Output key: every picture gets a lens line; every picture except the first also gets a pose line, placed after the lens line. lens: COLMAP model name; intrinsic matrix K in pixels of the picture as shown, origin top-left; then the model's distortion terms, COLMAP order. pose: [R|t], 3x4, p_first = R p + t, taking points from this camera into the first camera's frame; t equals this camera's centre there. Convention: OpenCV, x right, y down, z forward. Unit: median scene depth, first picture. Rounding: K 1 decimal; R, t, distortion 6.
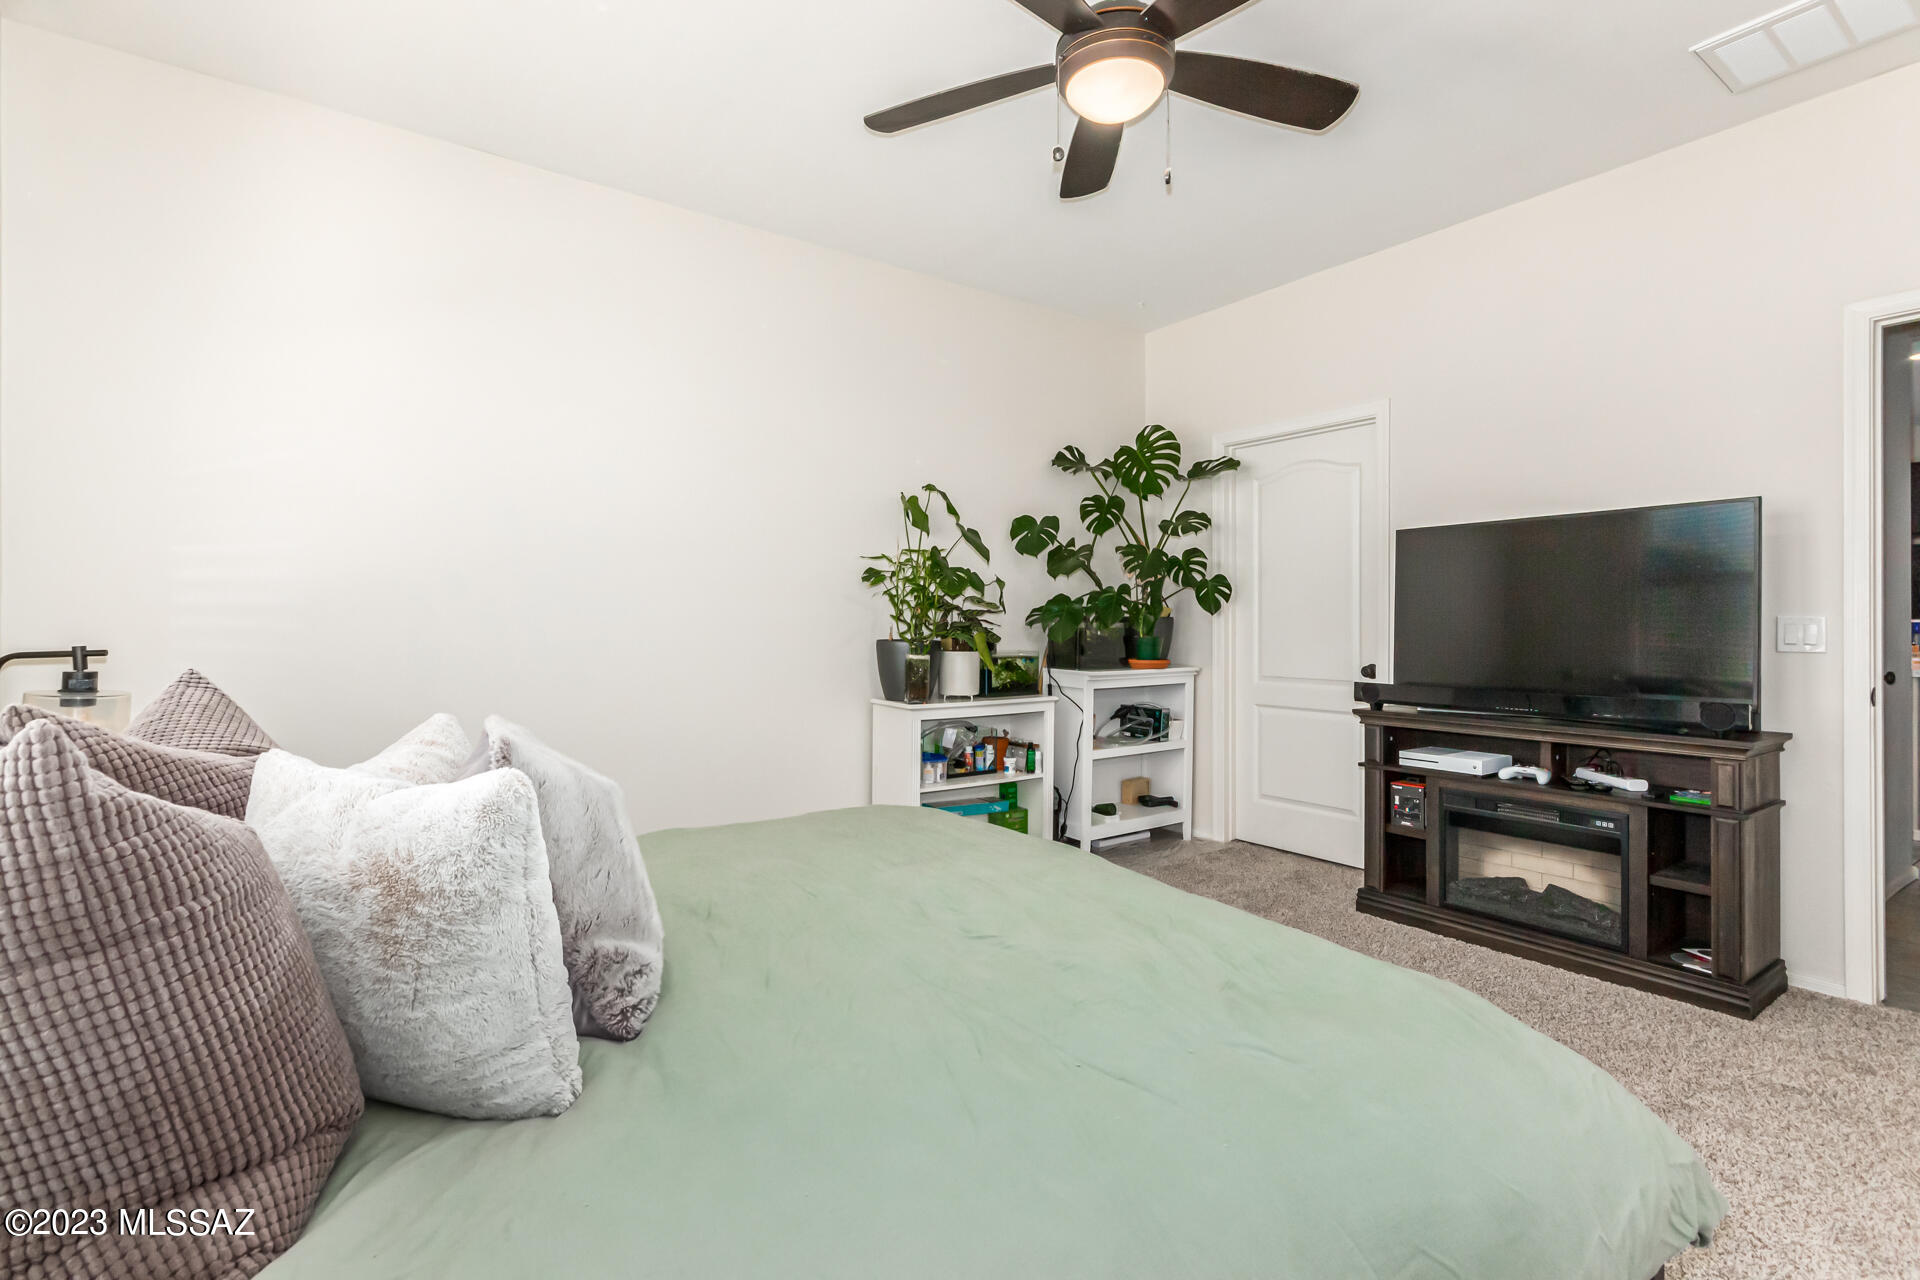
lens RADIAL K [[901.0, 0, 952.4], [0, 901.0, 626.5], [0, 0, 1]] dist [0.001262, 0.000166]
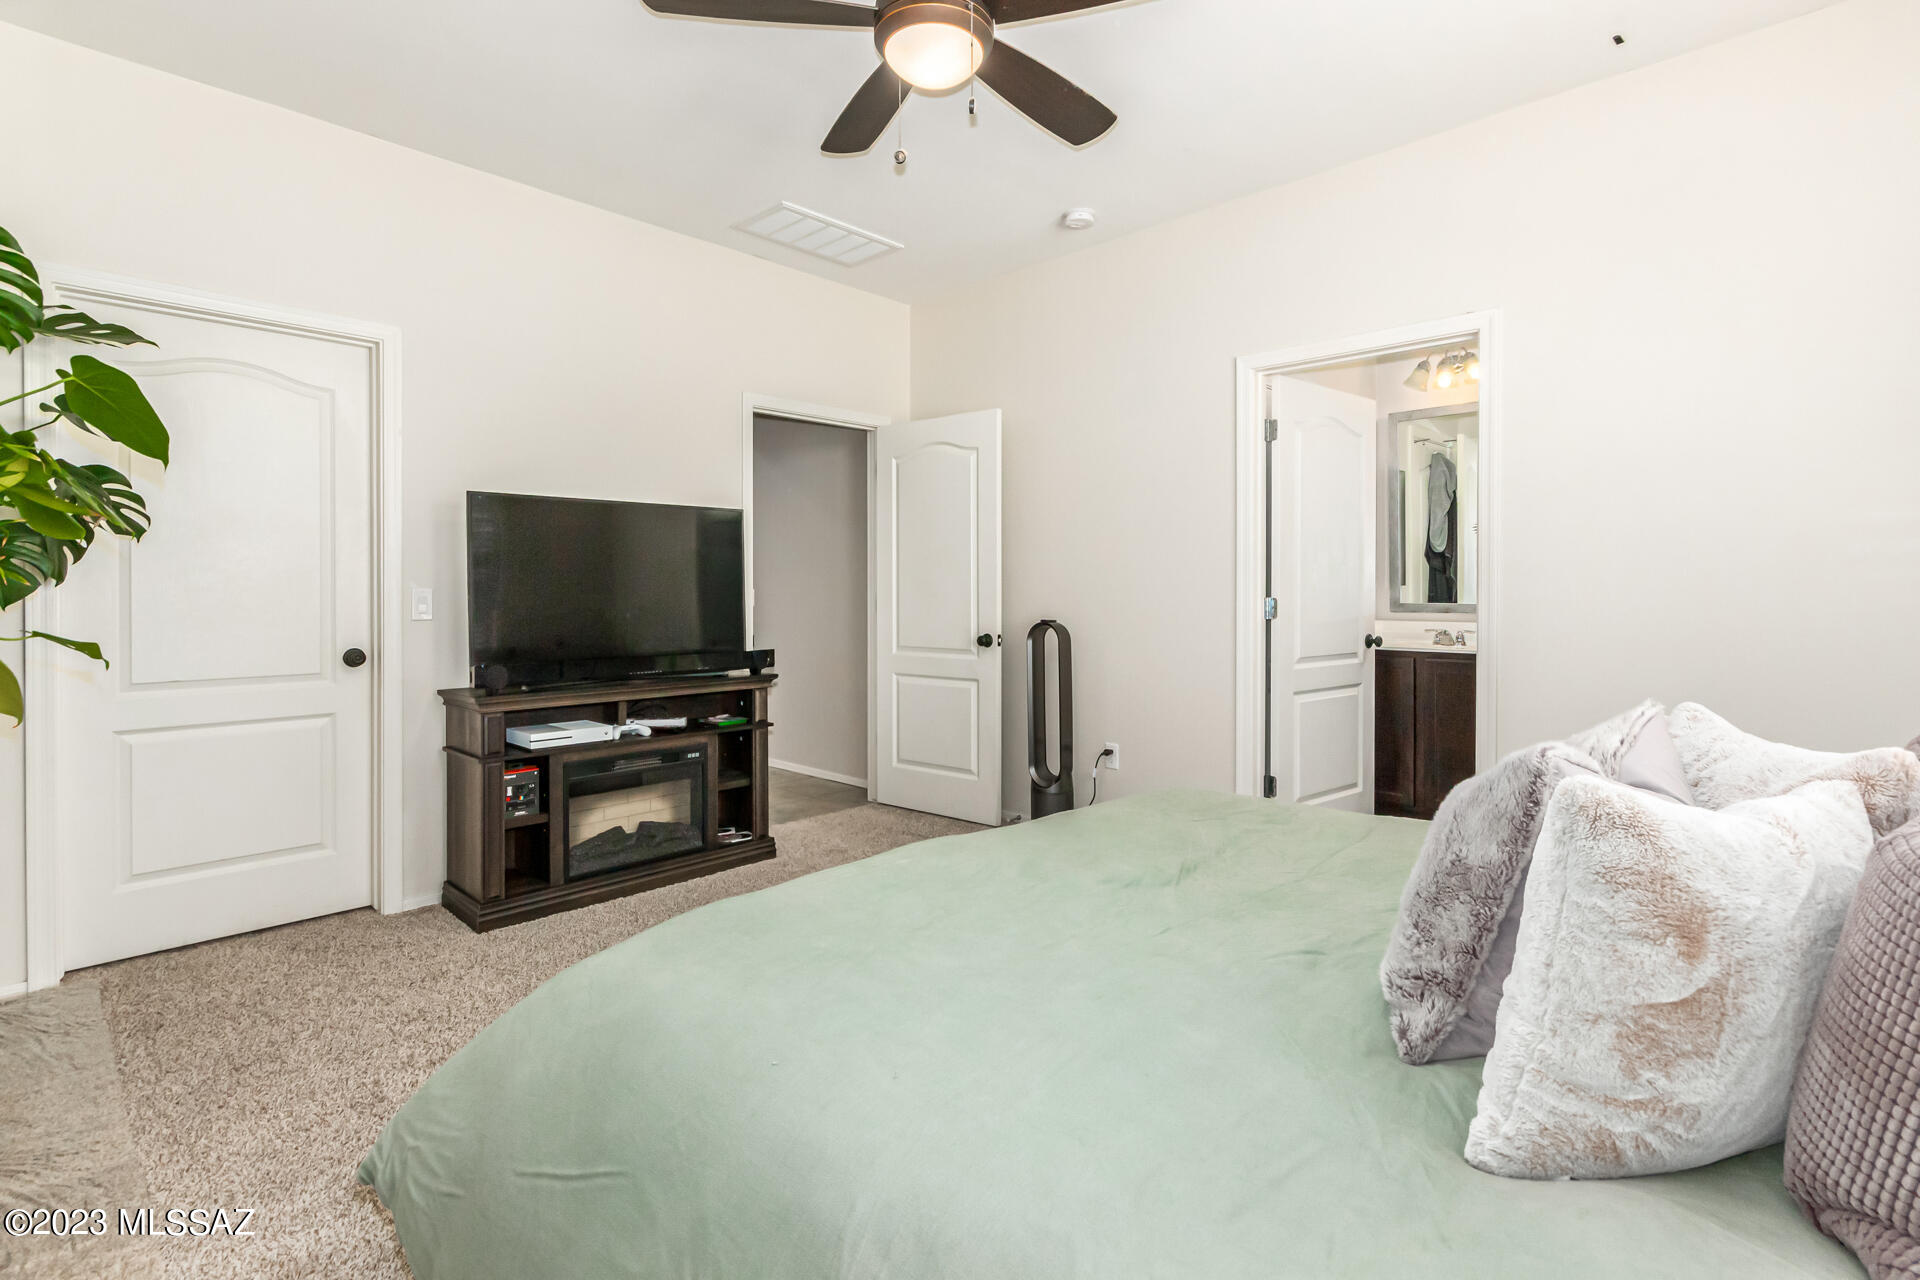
lens RADIAL K [[934.7, 0, 953.1], [0, 934.7, 594.6], [0, 0, 1]] dist [0.007956, 0.000139]
pose [[-0.209784, -0.005398, 0.977733, -0.572907], [0.003188, 0.999976, 0.006205, -0.011697], [-0.977743, 0.004418, -0.209762, 0.828408]]
